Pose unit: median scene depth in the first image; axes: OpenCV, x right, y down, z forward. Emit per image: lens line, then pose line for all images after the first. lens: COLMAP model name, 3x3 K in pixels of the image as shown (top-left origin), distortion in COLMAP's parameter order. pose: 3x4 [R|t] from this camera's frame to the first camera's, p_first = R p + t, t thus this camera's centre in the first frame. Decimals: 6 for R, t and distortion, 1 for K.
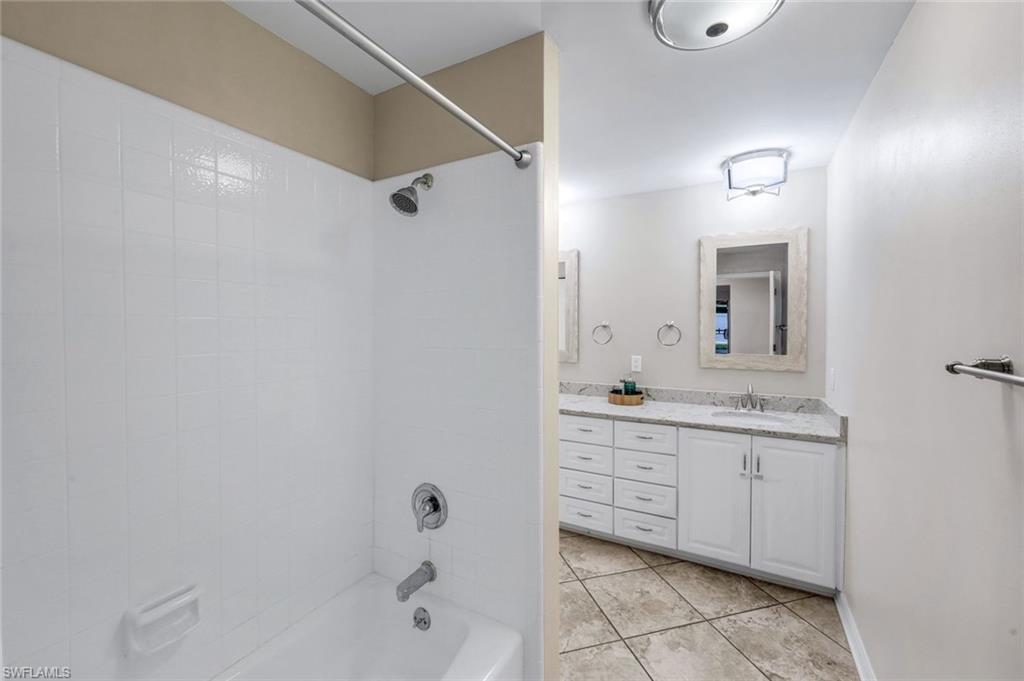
lens RADIAL K [[422.0, 0, 508.7], [0, 422.0, 335.8], [0, 0, 1]] dist [-0.000359, -0.000087]
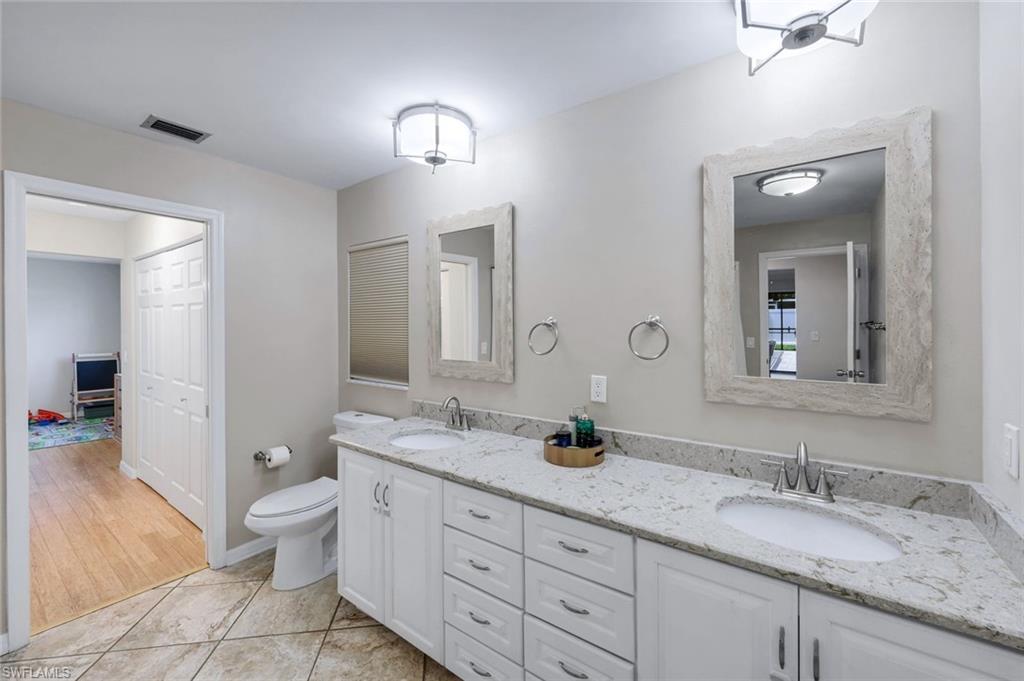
lens RADIAL K [[416.7, 0, 512.2], [0, 416.7, 327.9], [0, 0, 1]] dist [-0.001543, -0.000069]
pose [[0.991760, 0.000053, -0.128106, 0.278153], [-0.002762, 0.999776, -0.020970, -0.006388], [0.128077, 0.021151, 0.991539, 0.441625]]
